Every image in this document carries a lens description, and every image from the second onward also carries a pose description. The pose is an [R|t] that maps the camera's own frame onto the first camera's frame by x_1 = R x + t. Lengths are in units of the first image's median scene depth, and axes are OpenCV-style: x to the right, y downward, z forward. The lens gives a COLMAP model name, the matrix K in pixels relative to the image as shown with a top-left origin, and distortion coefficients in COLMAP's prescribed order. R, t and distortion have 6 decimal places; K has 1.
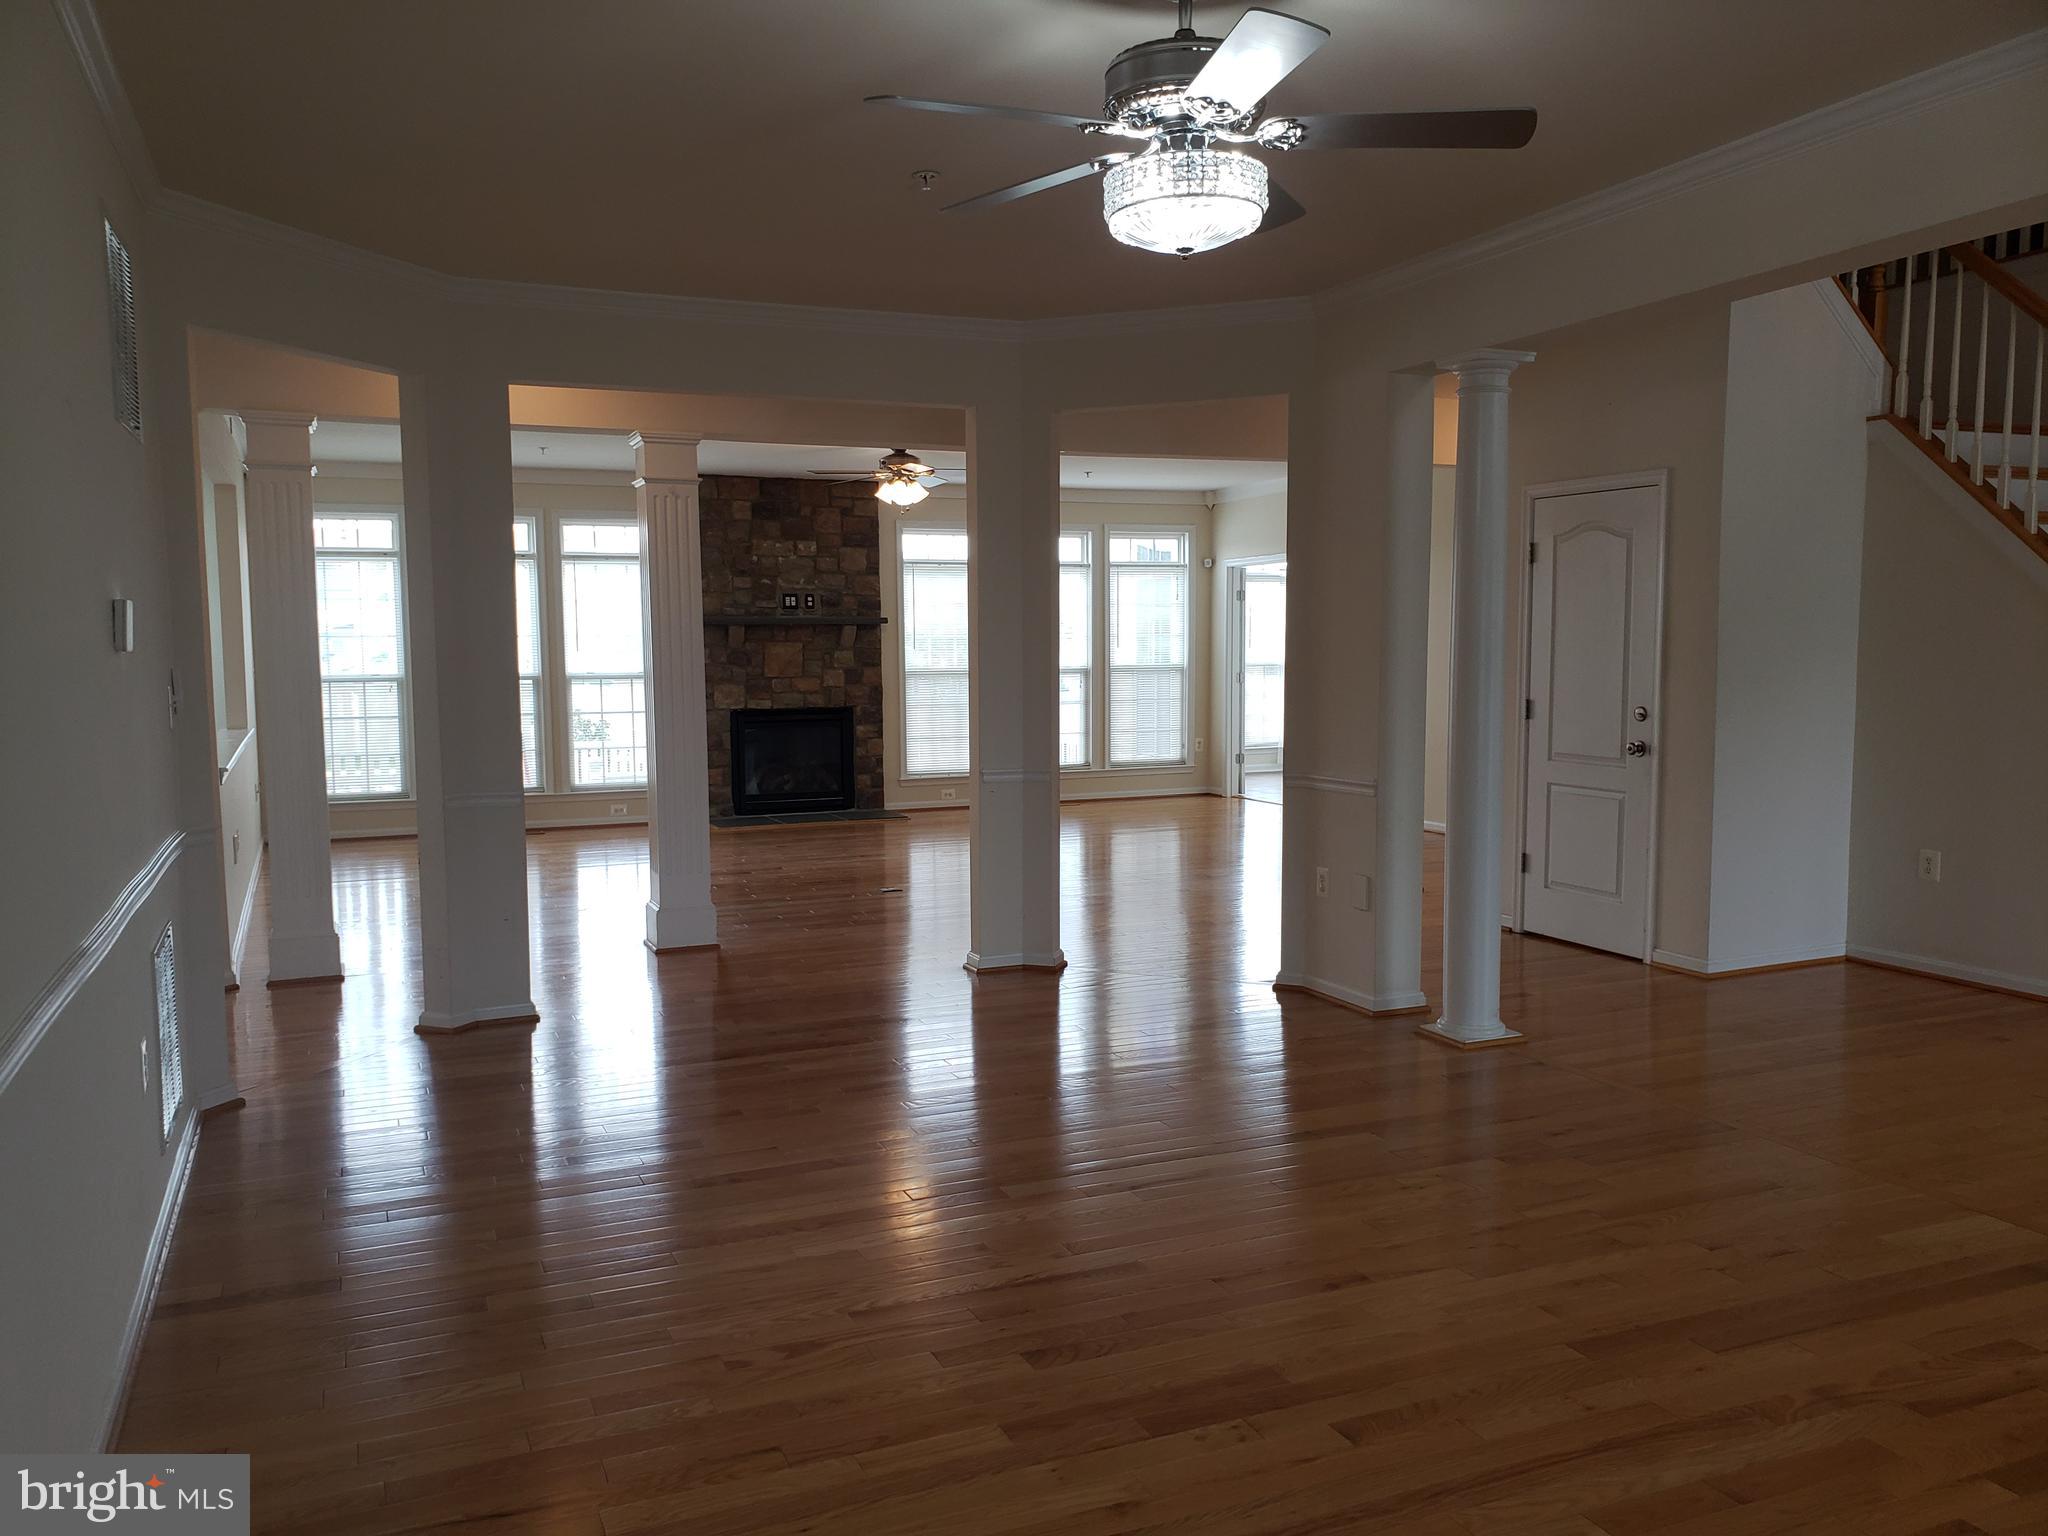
lens RADIAL K [[1560.0, 0, 1020.3], [0, 1560.0, 815.8], [0, 0, 1]] dist [0.055552, -0.155556]
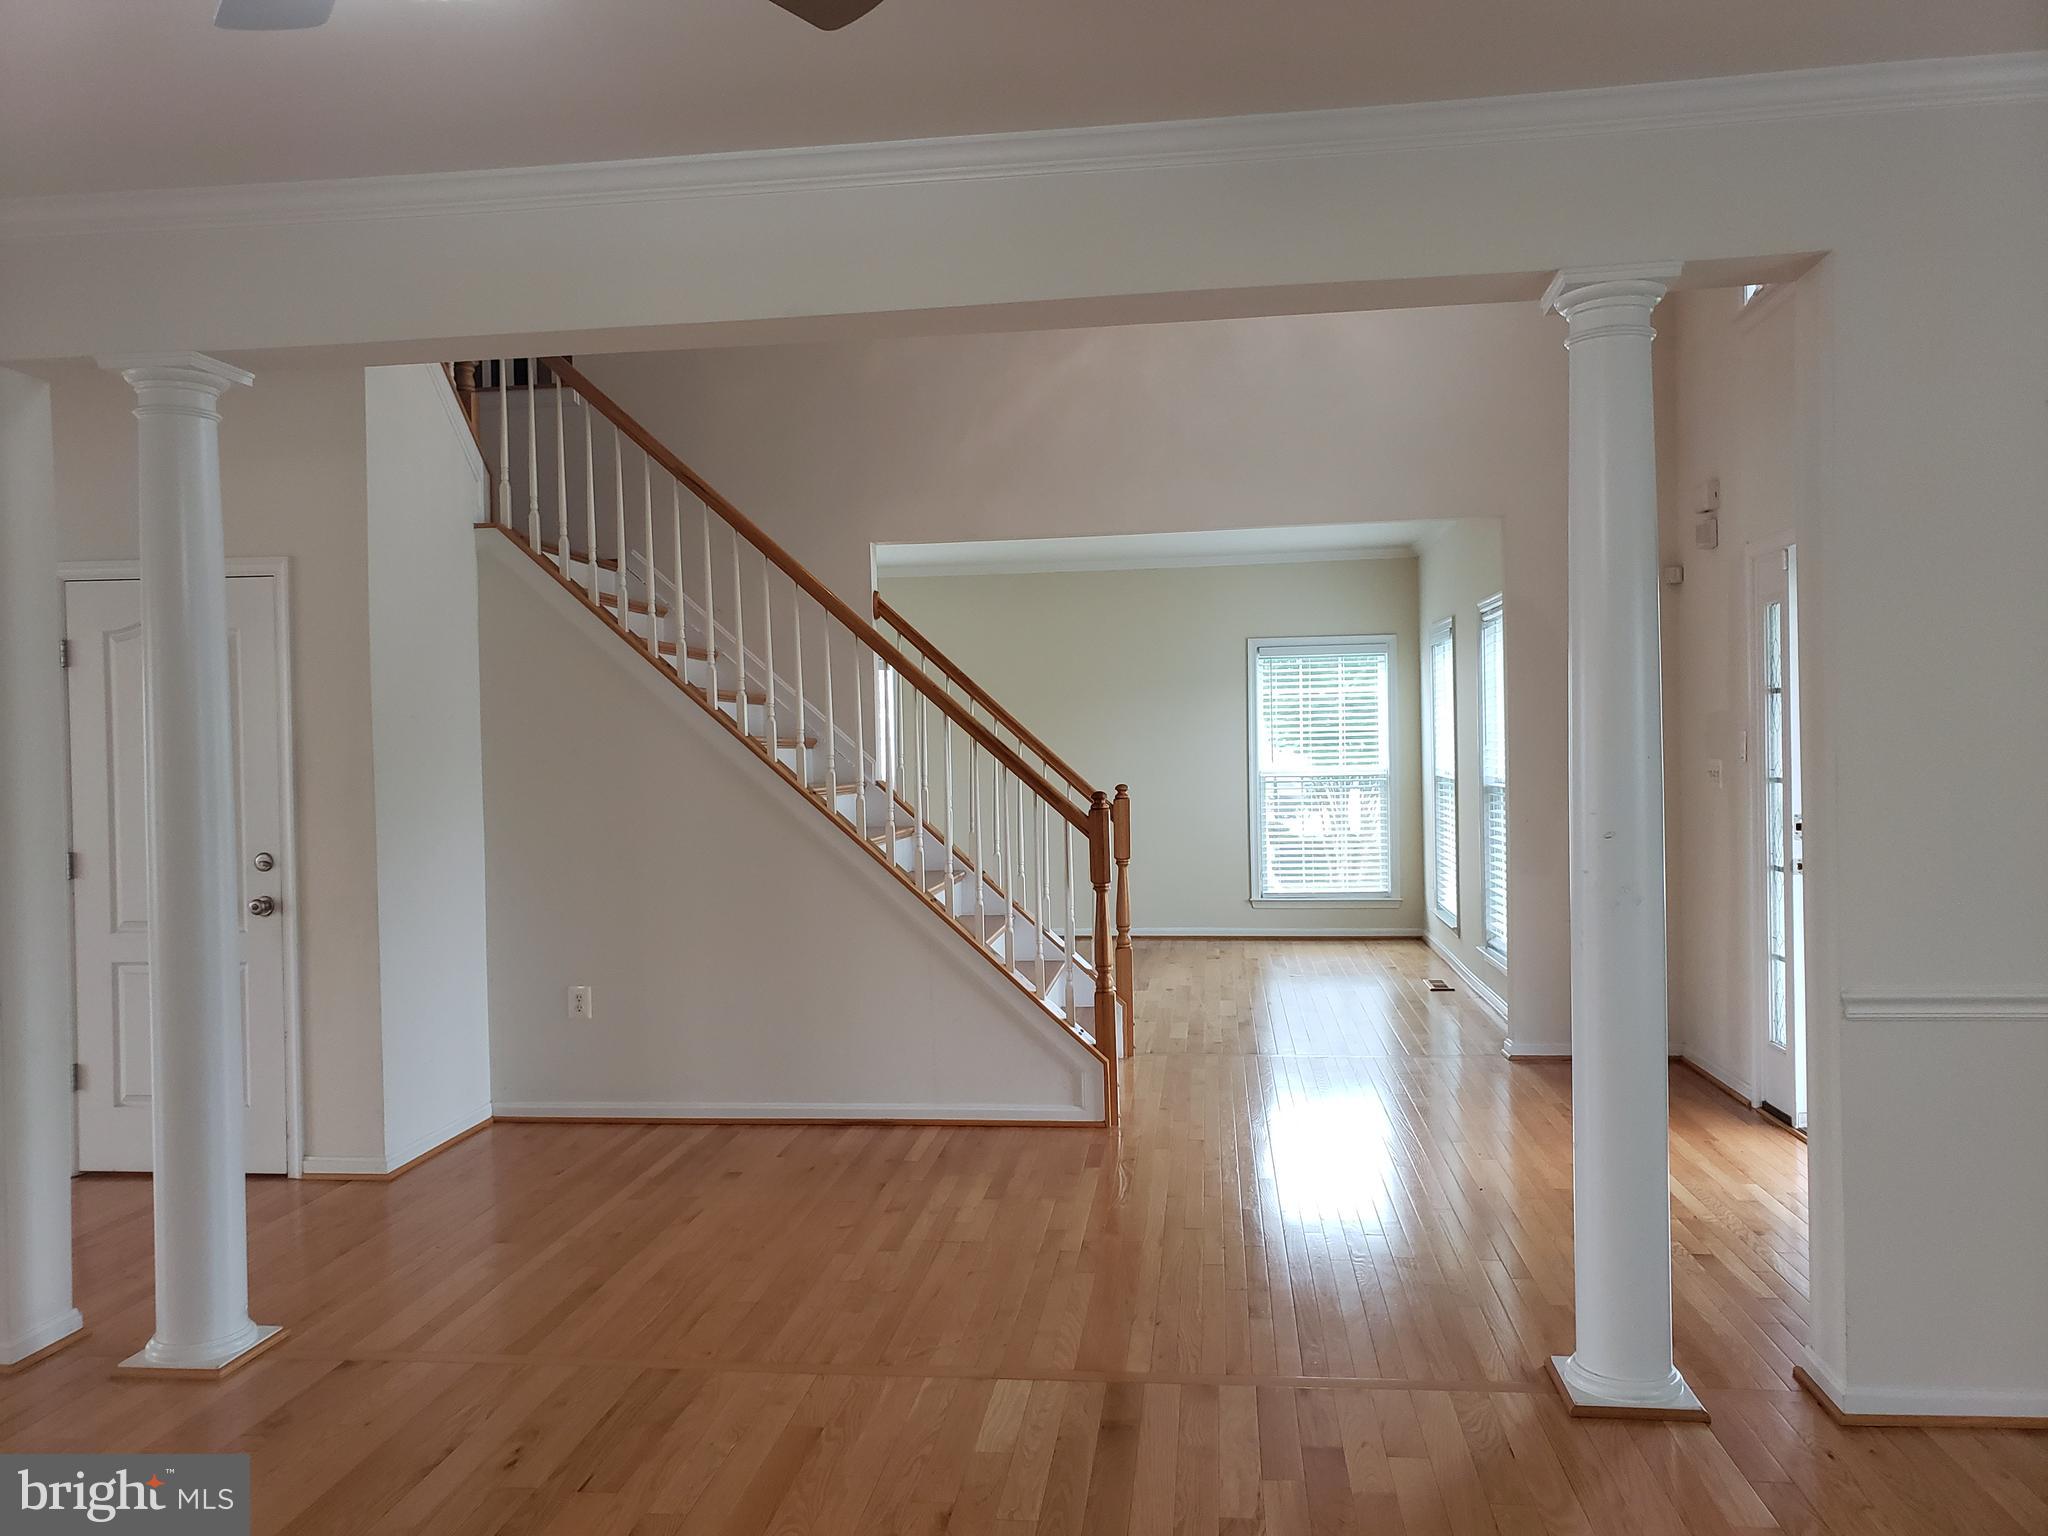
lens RADIAL K [[1559.2, 0, 955.0], [0, 1559.2, 772.6], [0, 0, 1]] dist [0.008367, 0.002140]
pose [[0.495047, -0.011697, 0.868788, -0.118201], [0.108151, 0.992963, -0.048257, -0.035633], [-0.862109, 0.117850, 0.492828, 0.322903]]
